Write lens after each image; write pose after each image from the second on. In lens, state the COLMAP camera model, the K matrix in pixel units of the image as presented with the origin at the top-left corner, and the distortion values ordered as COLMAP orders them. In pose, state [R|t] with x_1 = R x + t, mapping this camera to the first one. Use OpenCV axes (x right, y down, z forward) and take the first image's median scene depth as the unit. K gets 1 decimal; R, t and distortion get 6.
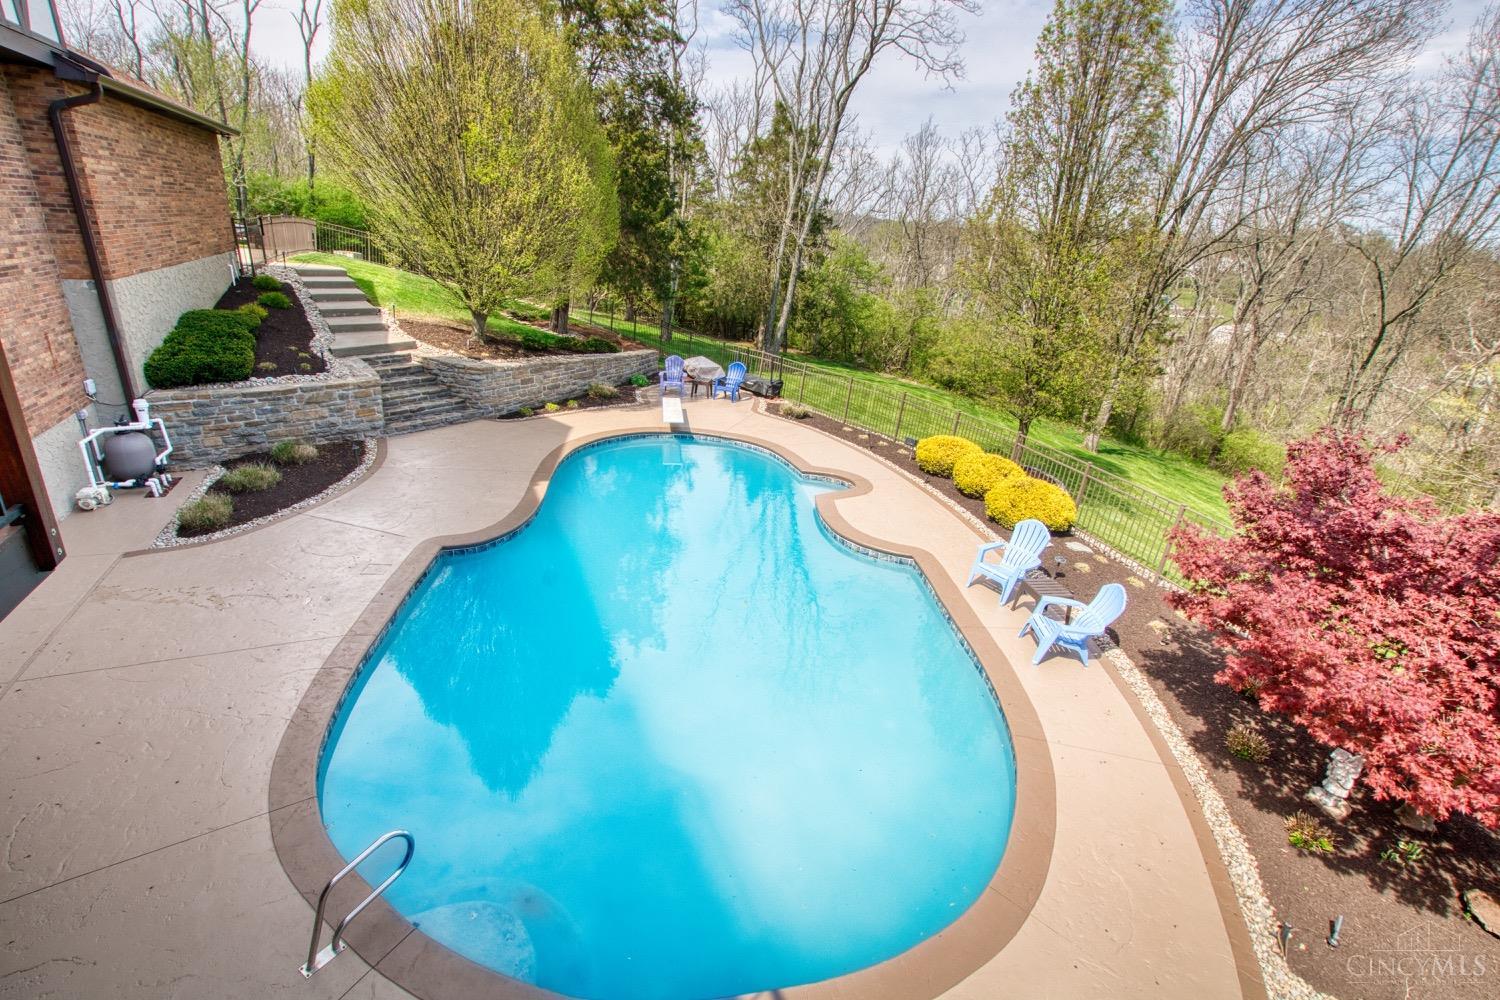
lens RADIAL K [[689.3, 0, 750.5], [0, 689.3, 498.3], [0, 0, 1]] dist [-0.032080, 0.002560]
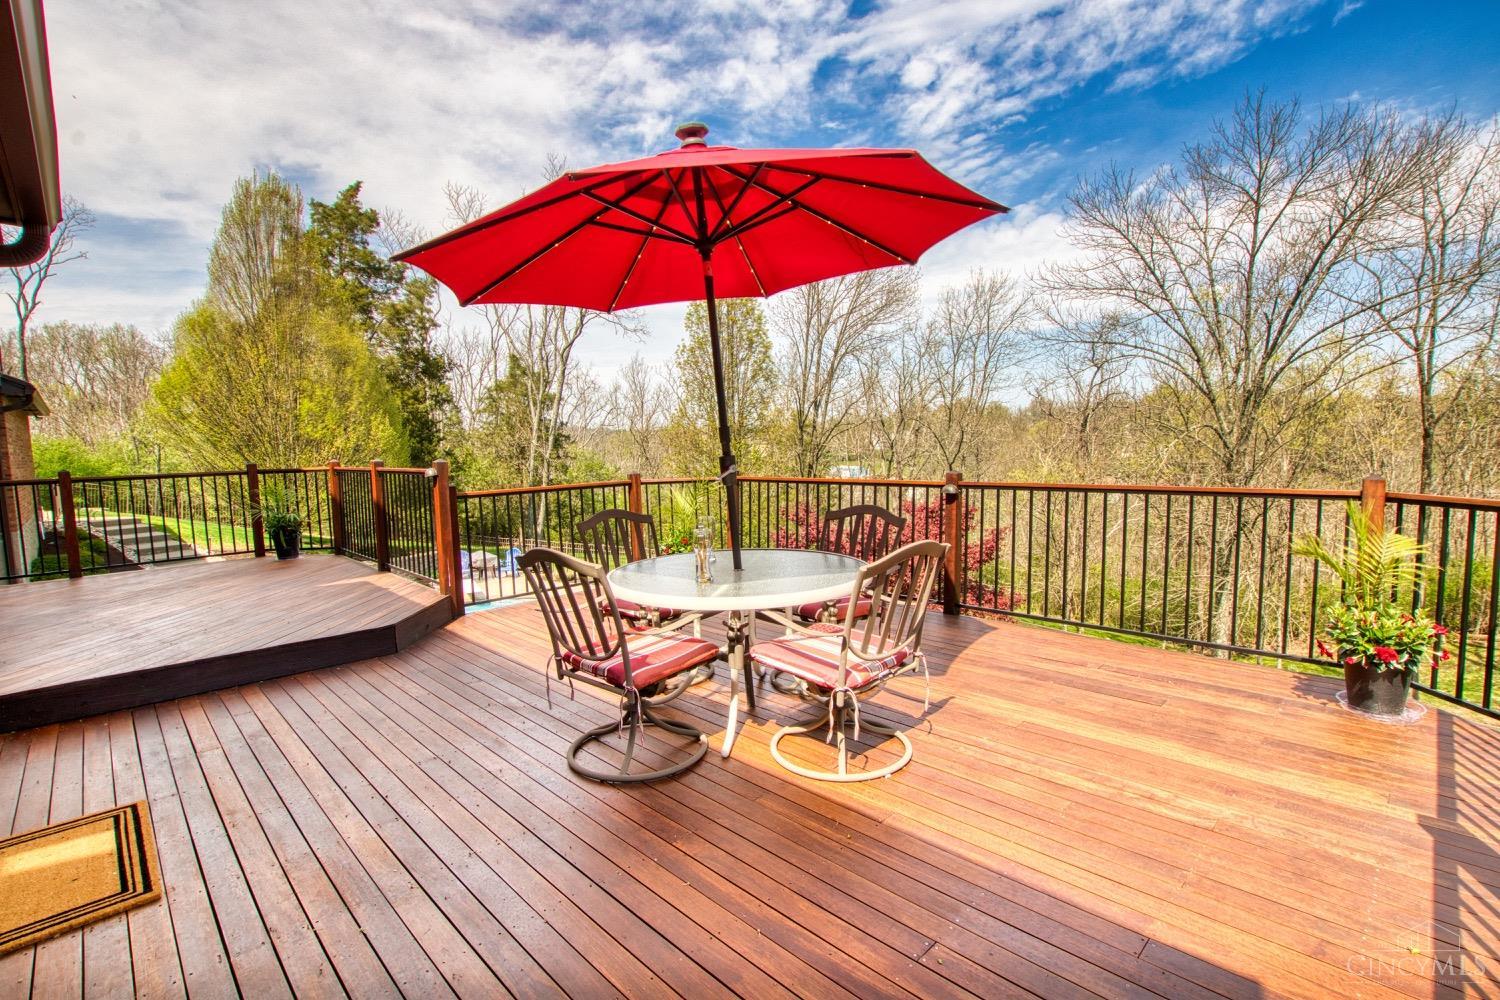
lens RADIAL K [[689.3, 0, 750.3], [0, 689.3, 501.8], [0, 0, 1]] dist [-0.032080, 0.002560]
pose [[0.928931, -0.124331, 0.348754, -0.026106], [0.216520, 0.946499, -0.239288, 0.073770], [-0.300345, 0.297794, 0.906152, -0.191996]]
